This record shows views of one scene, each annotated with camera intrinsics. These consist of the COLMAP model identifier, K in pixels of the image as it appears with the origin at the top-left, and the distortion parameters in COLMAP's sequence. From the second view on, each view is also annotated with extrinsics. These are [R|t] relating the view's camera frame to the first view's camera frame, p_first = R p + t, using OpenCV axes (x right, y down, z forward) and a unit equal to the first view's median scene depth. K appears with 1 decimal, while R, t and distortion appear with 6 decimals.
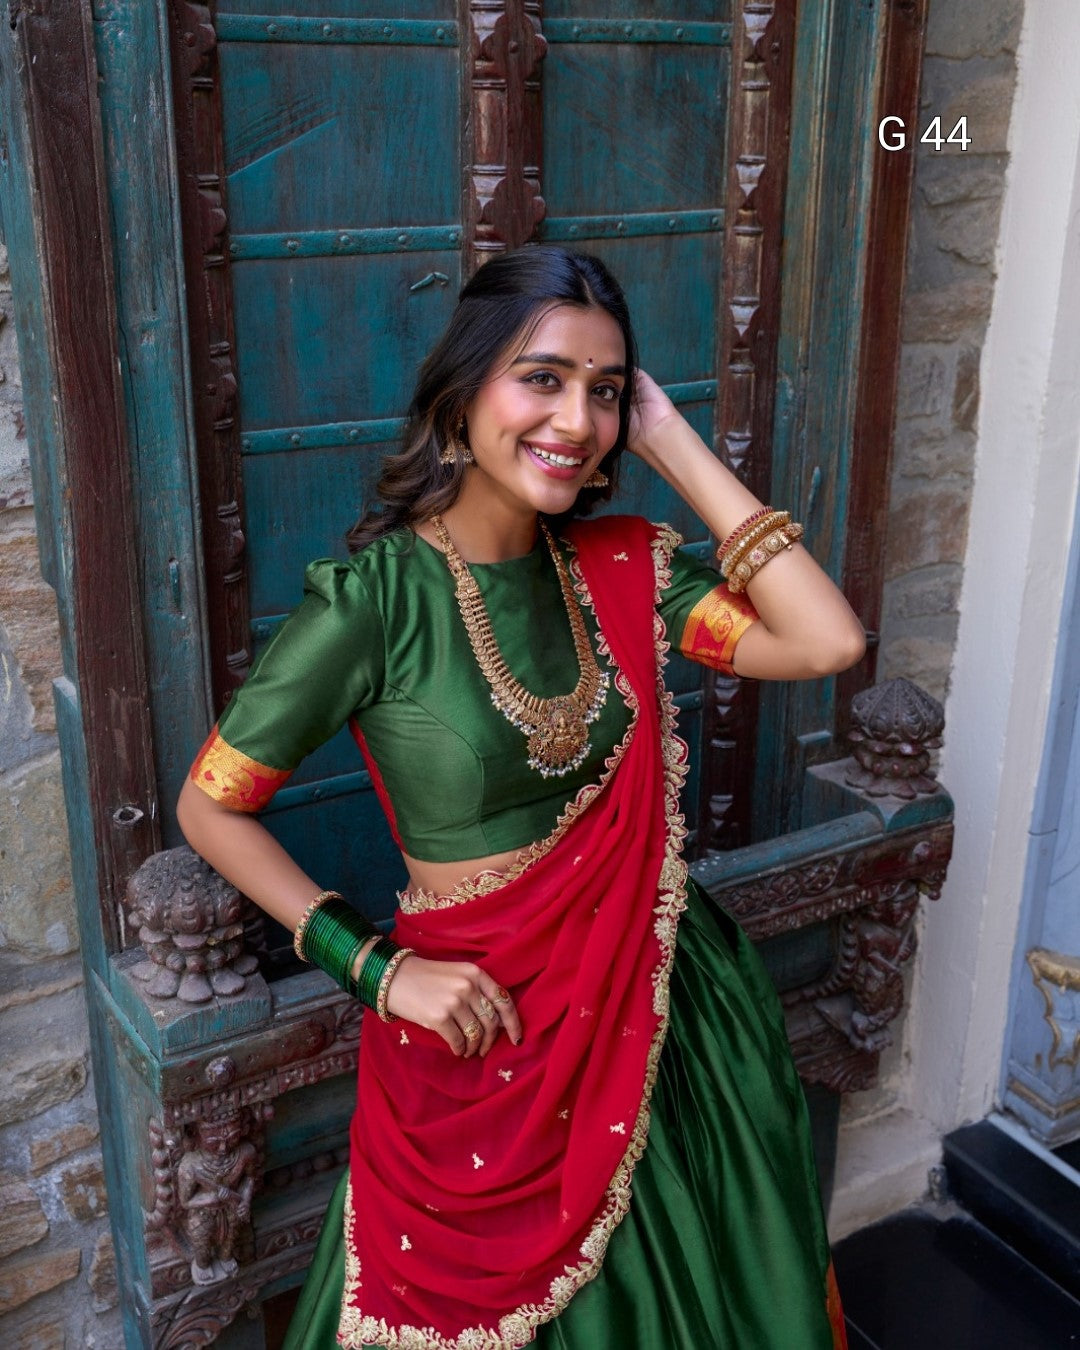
lens RADIAL K [[1619.6, 0, 540.3], [0, 1619.6, 699.3], [0, 0, 1]] dist [-0.081128, 0.229963]
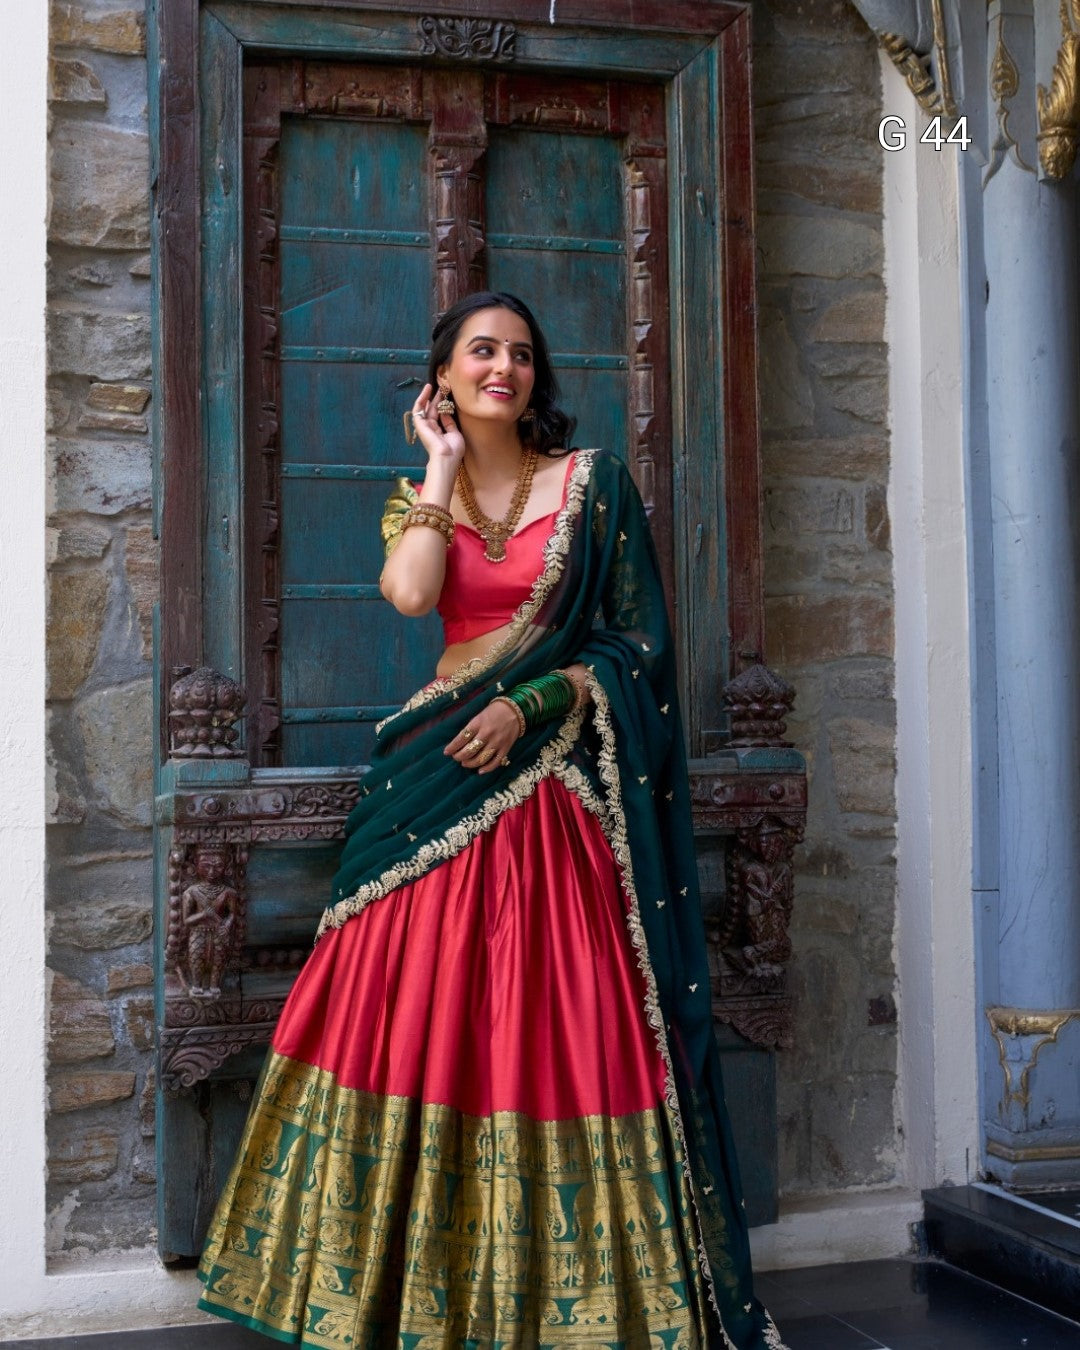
lens RADIAL K [[2239.2, 0, 508.8], [0, 2239.2, 641.2], [0, 0, 1]] dist [-0.038610, 0.053129]
pose [[0.965754, -0.033508, -0.257288, 0.522413], [-0.073590, 0.915529, -0.395463, 0.750469], [0.248806, 0.400853, 0.881710, -0.731845]]
